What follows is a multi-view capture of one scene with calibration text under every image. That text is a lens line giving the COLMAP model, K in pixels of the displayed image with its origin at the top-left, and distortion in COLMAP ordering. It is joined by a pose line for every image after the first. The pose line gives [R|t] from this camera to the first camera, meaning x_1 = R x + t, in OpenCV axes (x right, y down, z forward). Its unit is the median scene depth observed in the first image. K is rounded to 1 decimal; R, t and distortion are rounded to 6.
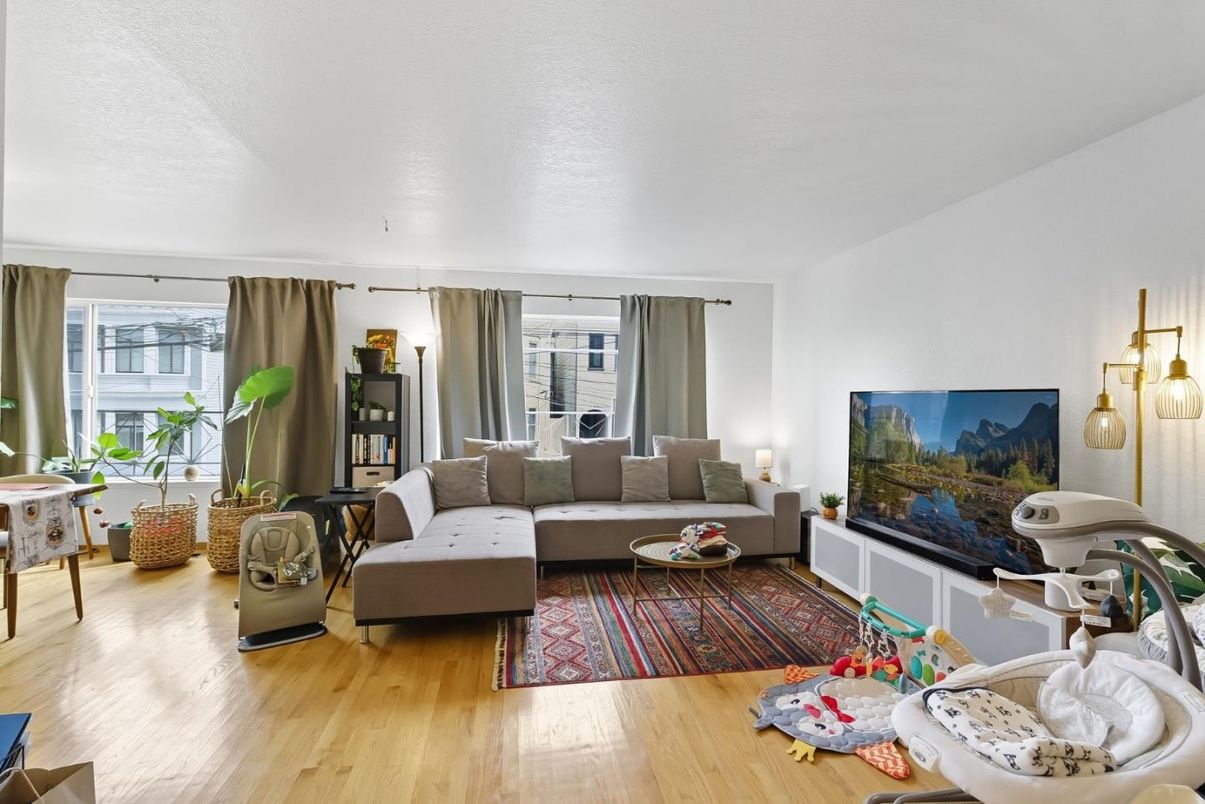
lens RADIAL K [[560.4, 0, 603.1], [0, 560.4, 392.4], [0, 0, 1]] dist [0.006063, -0.007688]
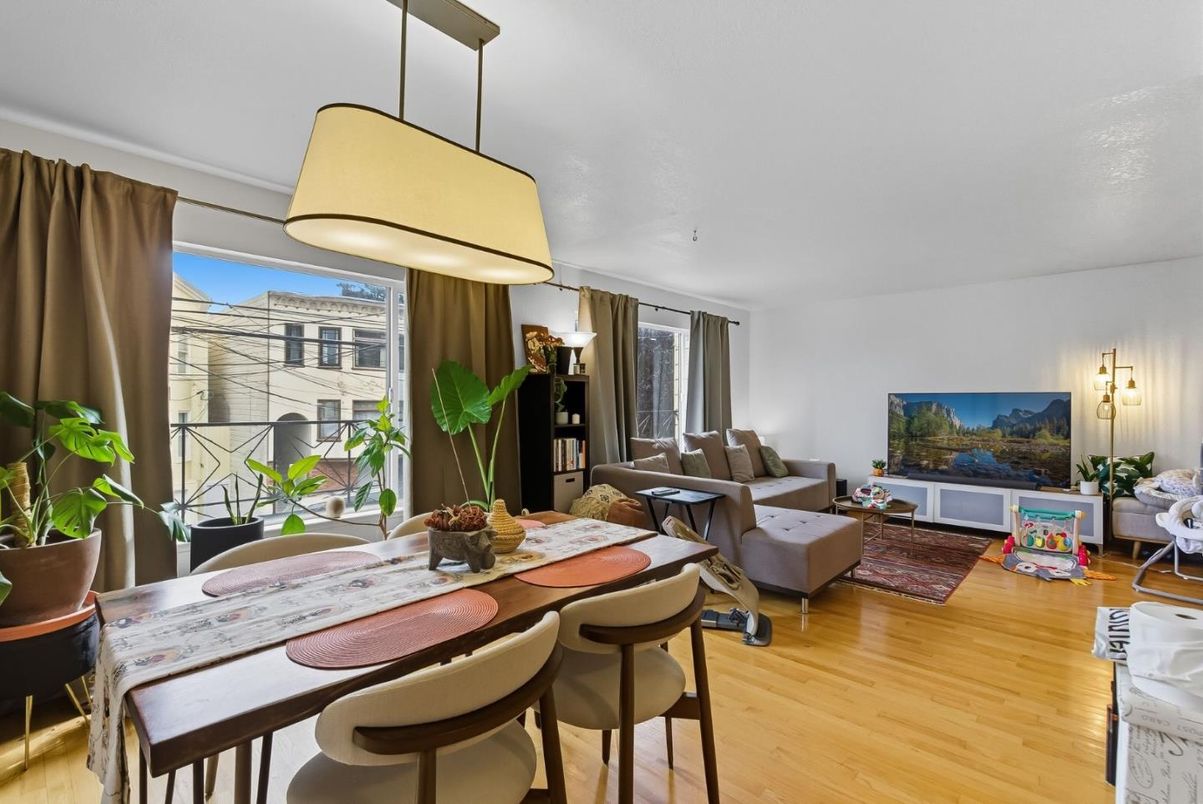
lens RADIAL K [[559.5, 0, 572.7], [0, 559.5, 404.8], [0, 0, 1]] dist [0.006063, -0.007688]
pose [[0.788968, -0.013256, 0.614292, -1.292482], [0.000462, 0.999780, 0.020981, -0.003111], [-0.614435, -0.016270, 0.788800, 0.335830]]
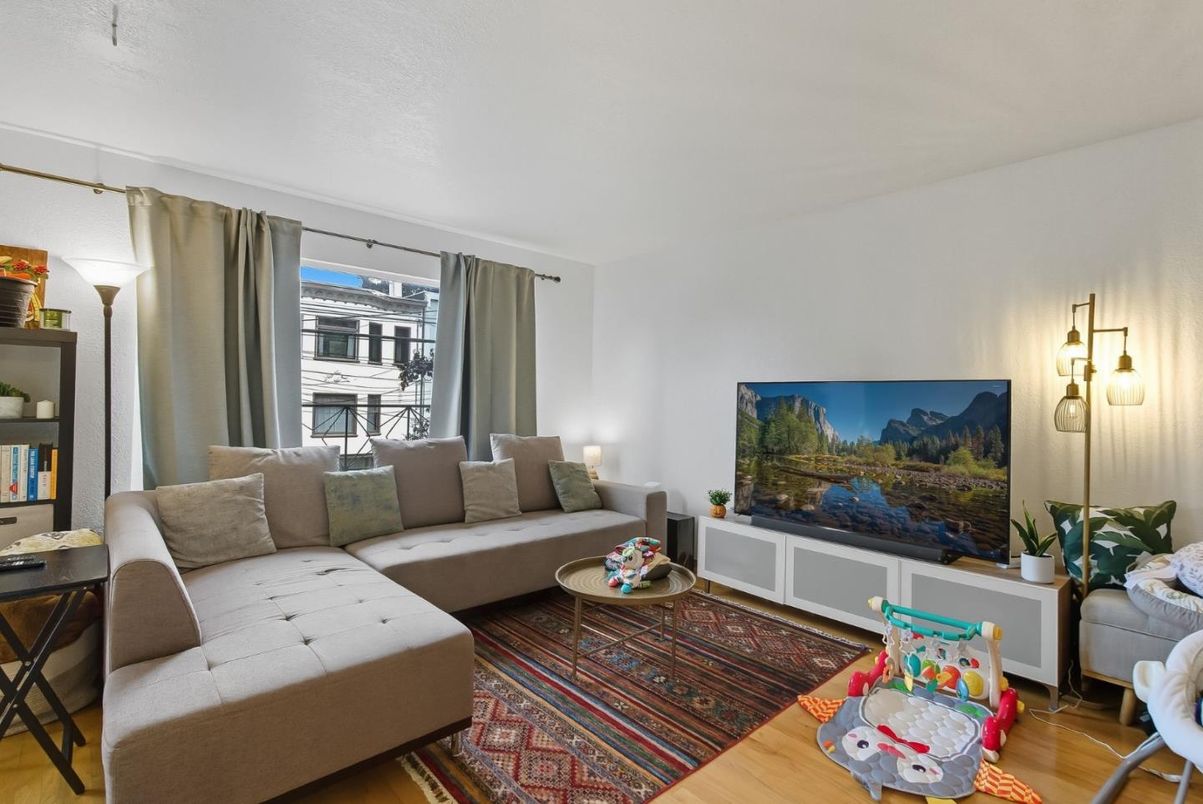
lens RADIAL K [[559.5, 0, 591.8], [0, 559.5, 393.8], [0, 0, 1]] dist [0.006063, -0.007688]
pose [[0.835064, 0.013578, 0.549985, -0.314965], [-0.017543, 0.999844, 0.001952, 0.022550], [-0.549873, -0.011279, 0.835172, 0.361416]]
